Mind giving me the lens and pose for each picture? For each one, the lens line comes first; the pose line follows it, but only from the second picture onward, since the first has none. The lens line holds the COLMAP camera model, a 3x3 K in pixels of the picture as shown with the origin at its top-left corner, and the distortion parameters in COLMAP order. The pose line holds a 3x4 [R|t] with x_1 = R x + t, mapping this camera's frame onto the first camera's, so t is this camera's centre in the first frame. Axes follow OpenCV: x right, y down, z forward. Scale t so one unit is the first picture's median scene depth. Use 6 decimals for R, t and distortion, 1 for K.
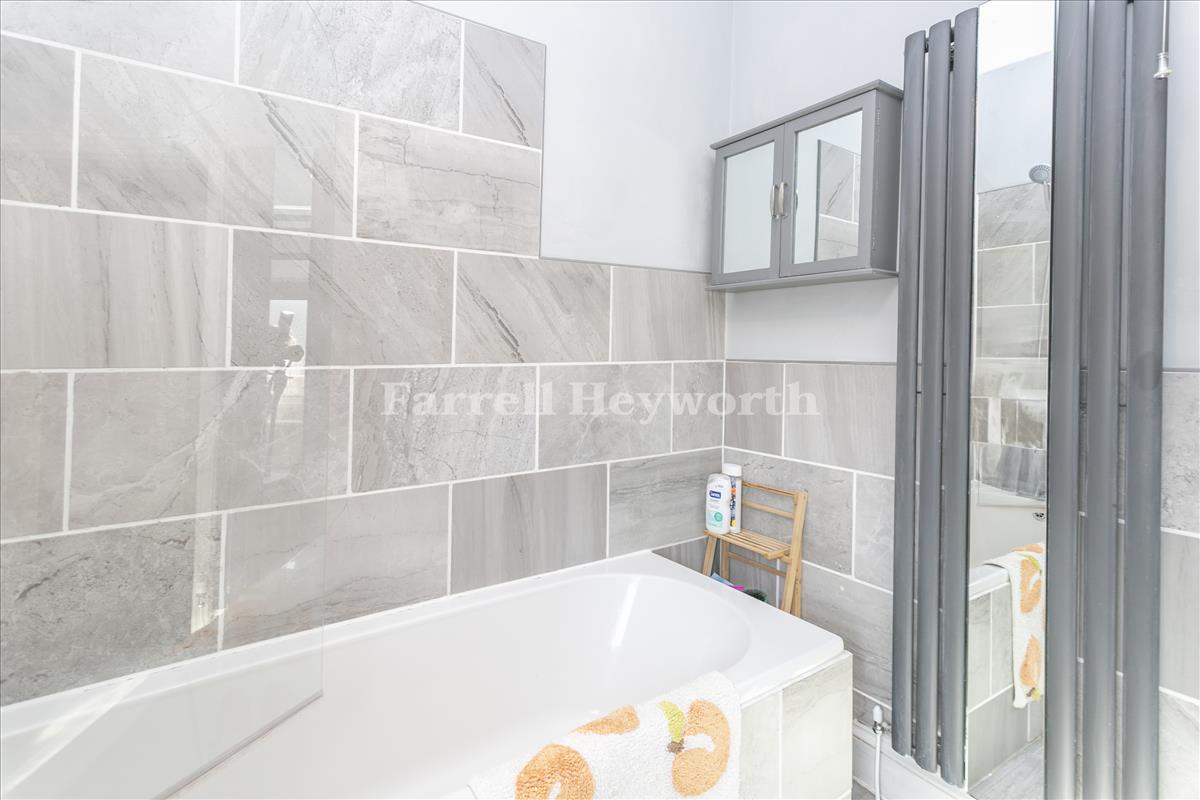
lens RADIAL K [[602.3, 0, 600.0], [0, 602.3, 400.0], [0, 0, 1]] dist [0.007650, -0.000549]
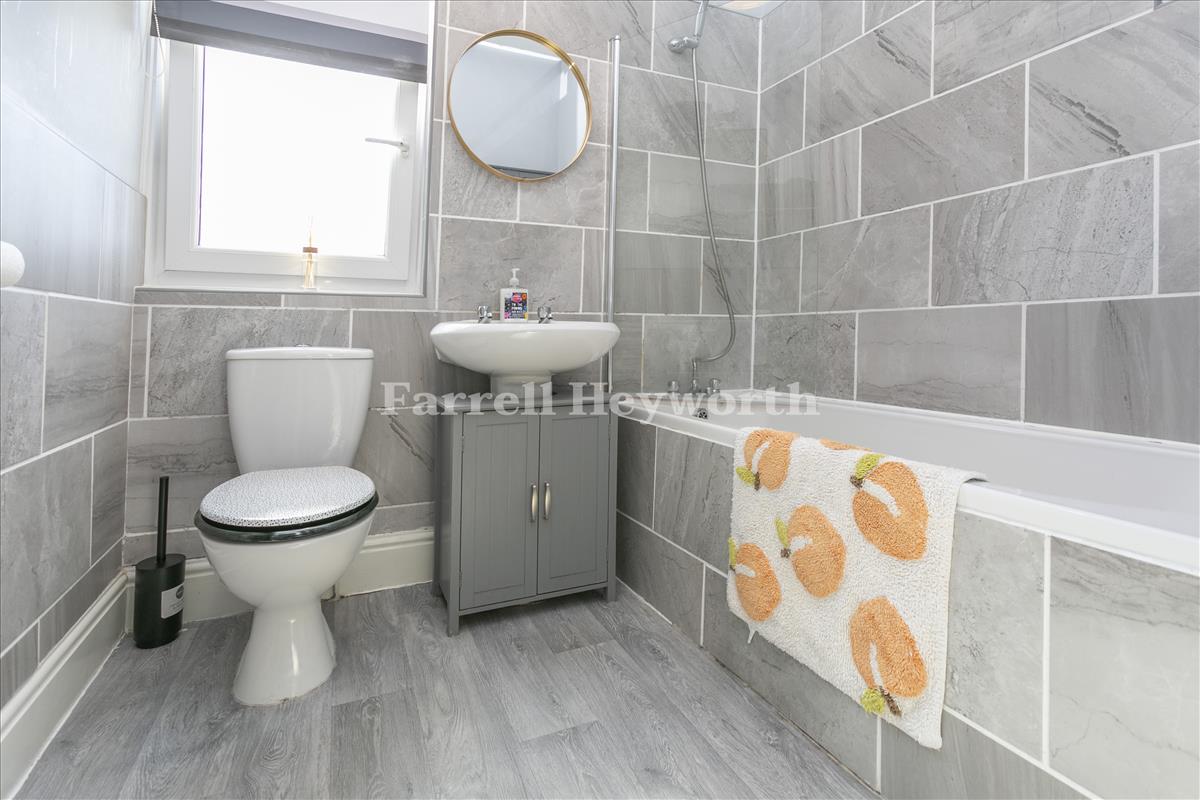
lens RADIAL K [[602.3, 0, 600.0], [0, 602.3, 400.0], [0, 0, 1]] dist [0.007650, -0.000549]
pose [[-0.187508, 0.082501, -0.978792, 0.937902], [-0.073089, 0.992532, 0.097661, 0.267211], [0.979540, 0.089851, -0.180078, 0.546674]]
